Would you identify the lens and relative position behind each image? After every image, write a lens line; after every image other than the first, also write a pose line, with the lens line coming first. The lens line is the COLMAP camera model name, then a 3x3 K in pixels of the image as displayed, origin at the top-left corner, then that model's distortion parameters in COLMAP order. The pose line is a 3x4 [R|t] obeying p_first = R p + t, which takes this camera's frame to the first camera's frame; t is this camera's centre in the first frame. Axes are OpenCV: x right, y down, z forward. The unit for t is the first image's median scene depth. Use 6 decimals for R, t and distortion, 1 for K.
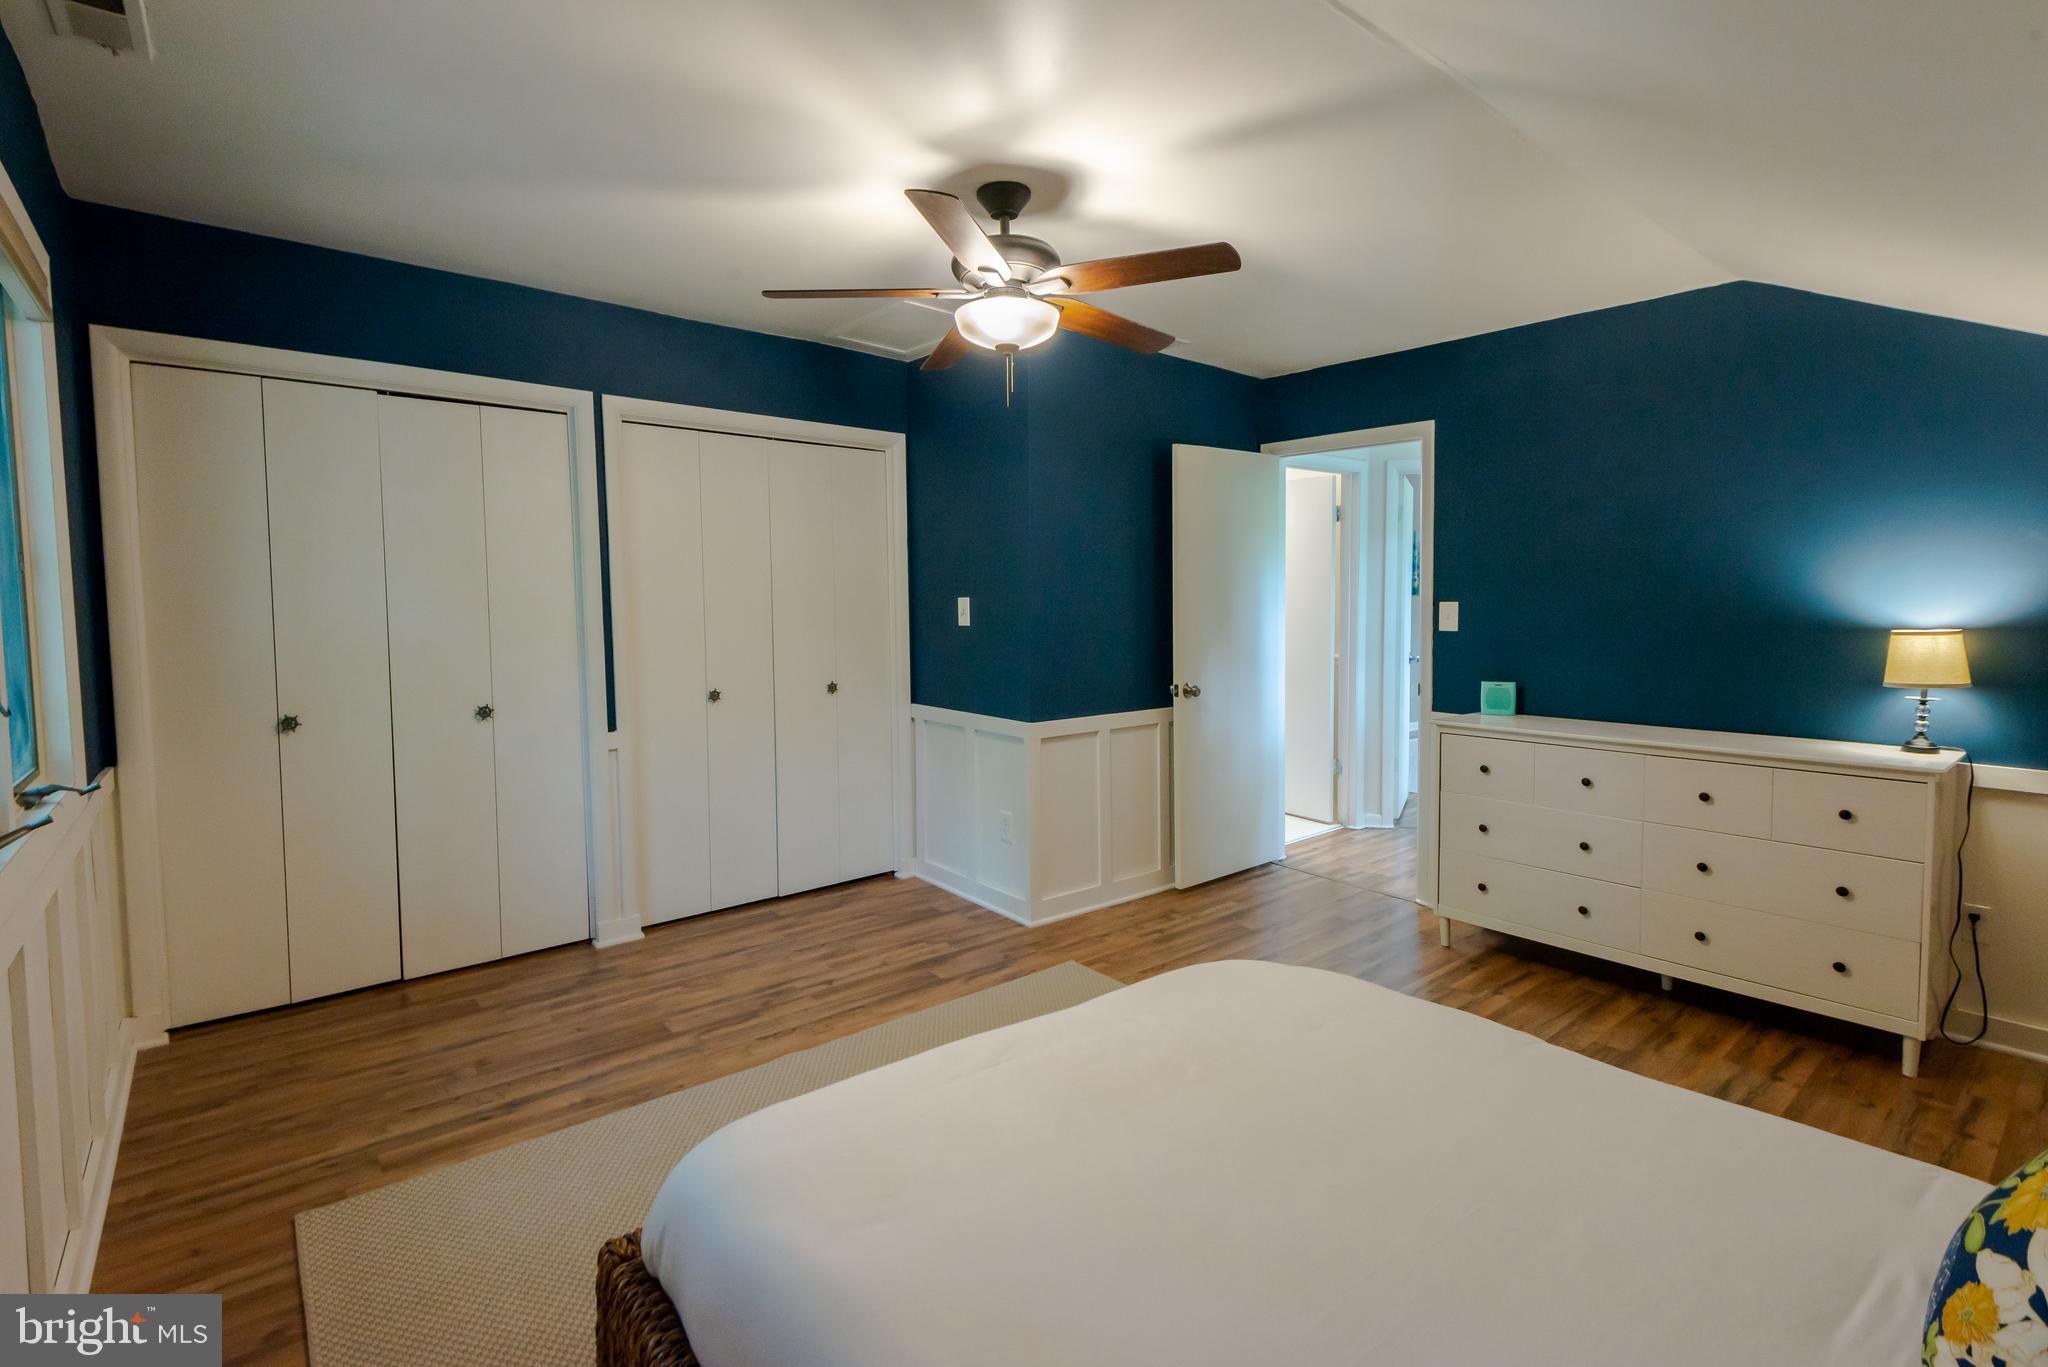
lens RADIAL K [[933.1, 0, 1047.4], [0, 933.1, 647.9], [0, 0, 1]] dist [0.028979, -0.014011]
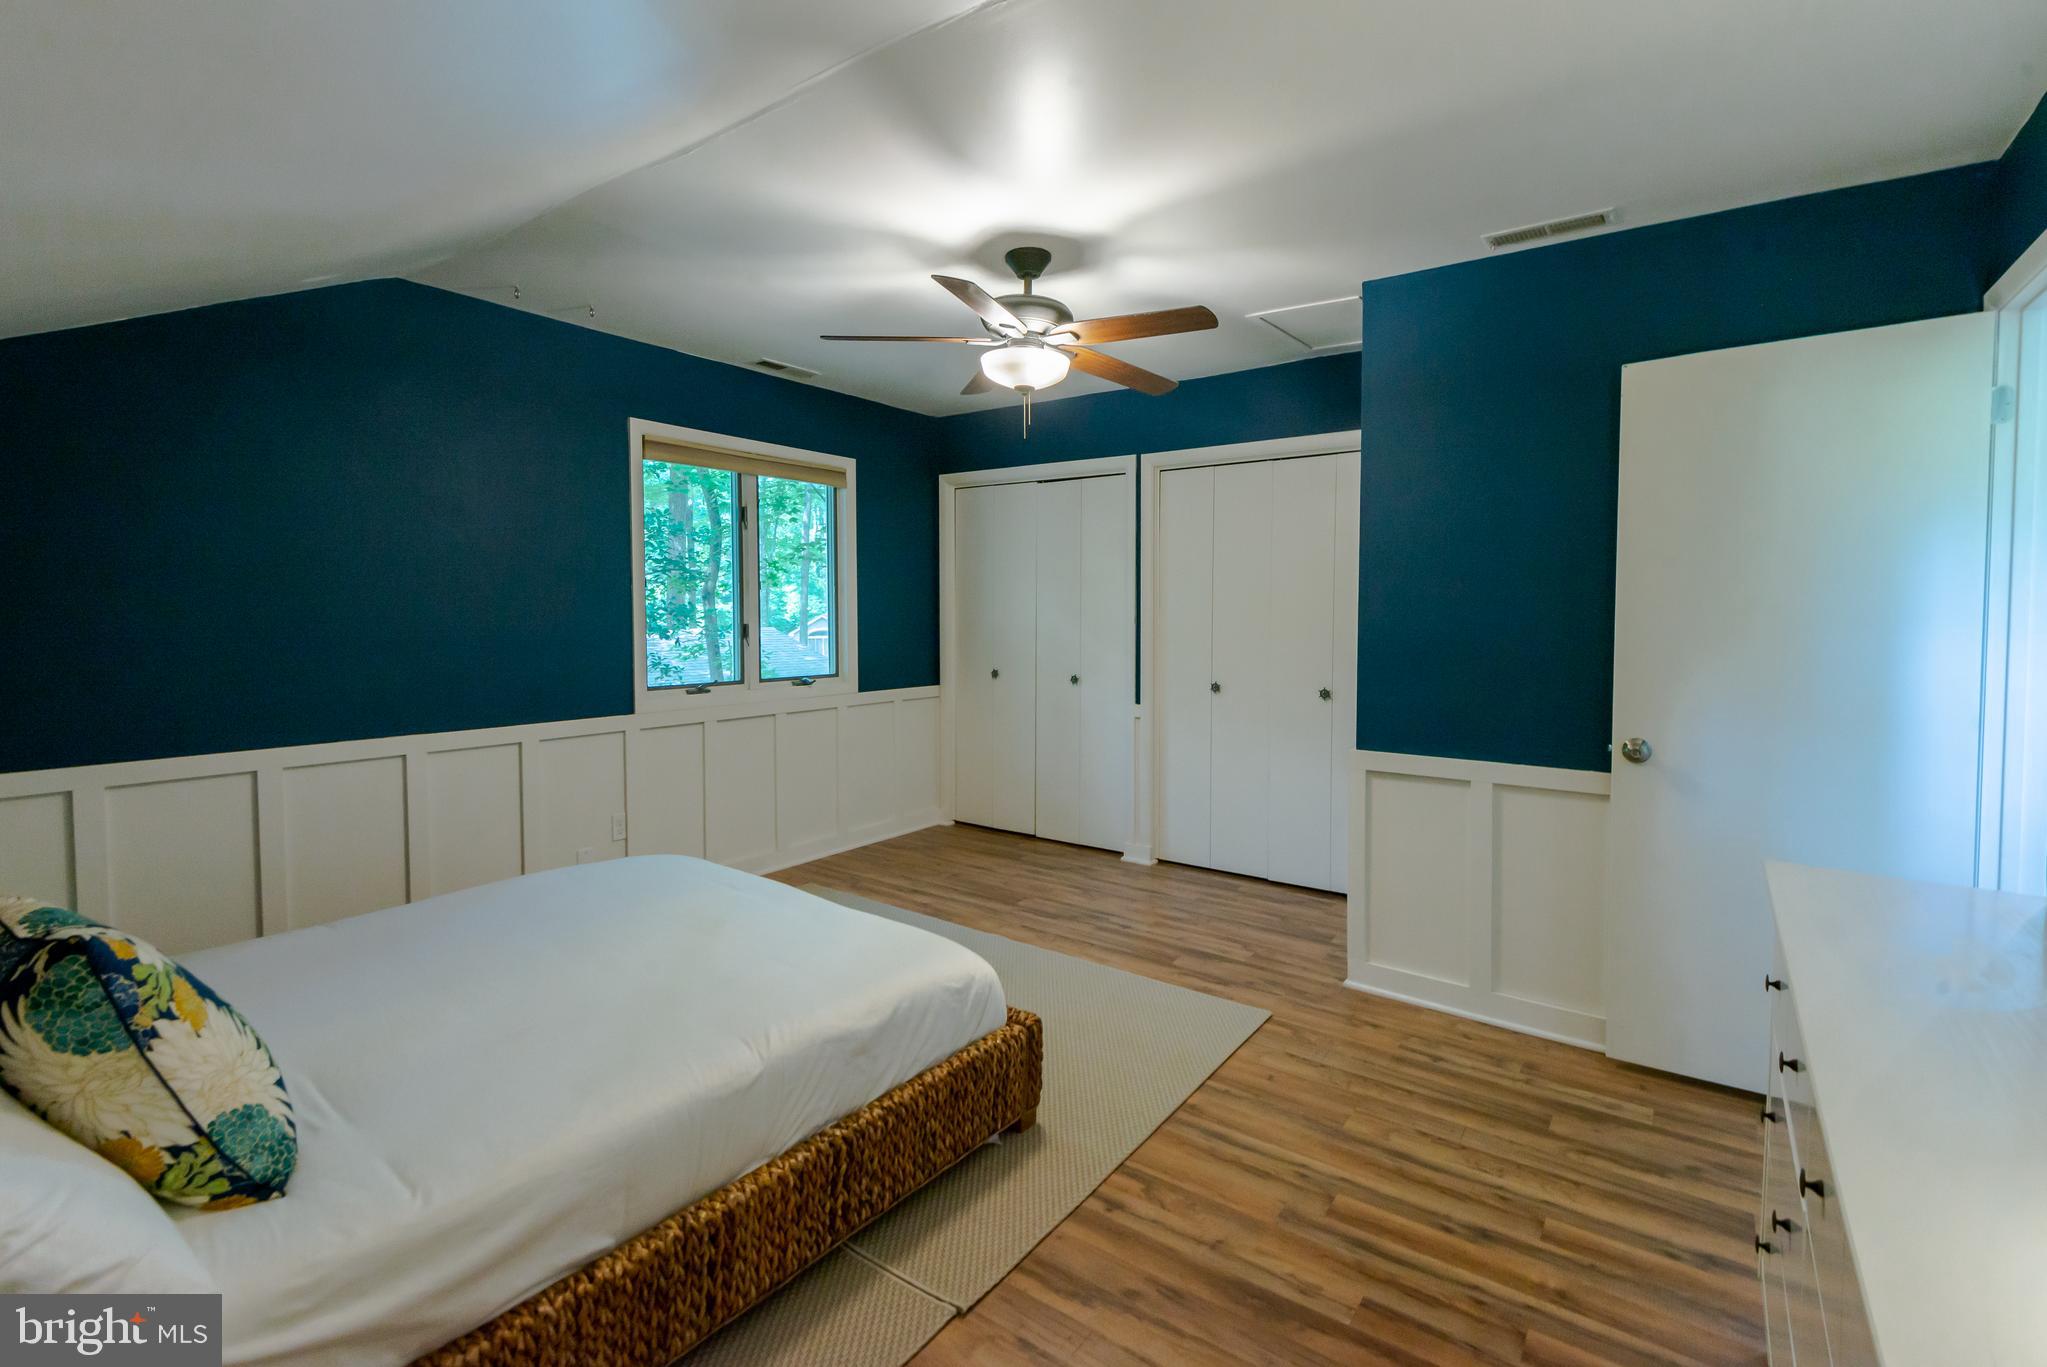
lens RADIAL K [[932.7, 0, 1046.9], [0, 932.7, 647.9], [0, 0, 1]] dist [0.028979, -0.014011]
pose [[0.243262, 0.044109, -0.968957, 0.822905], [-0.058857, 0.997796, 0.030646, -0.025342], [0.968173, 0.049575, 0.245322, 0.559424]]
